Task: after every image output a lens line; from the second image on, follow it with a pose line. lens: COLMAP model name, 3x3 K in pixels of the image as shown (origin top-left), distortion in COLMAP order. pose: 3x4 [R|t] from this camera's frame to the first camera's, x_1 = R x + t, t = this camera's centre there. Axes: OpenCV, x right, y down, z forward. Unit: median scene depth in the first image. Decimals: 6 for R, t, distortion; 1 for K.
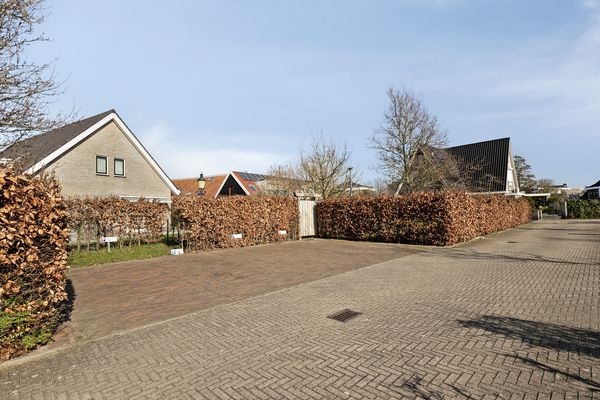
lens RADIAL K [[274.4, 0, 306.3], [0, 274.4, 199.4], [0, 0, 1]] dist [-0.000834, -0.000184]
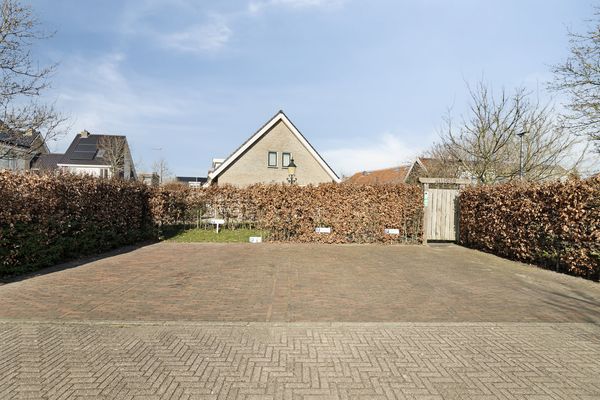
lens RADIAL K [[274.4, 0, 297.8], [0, 274.4, 199.8], [0, 0, 1]] dist [-0.000834, -0.000184]
pose [[0.746389, 0.030602, -0.664805, 0.207843], [-0.004551, 0.999154, 0.040884, 0.004692], [0.665494, -0.027490, 0.745897, 0.261929]]
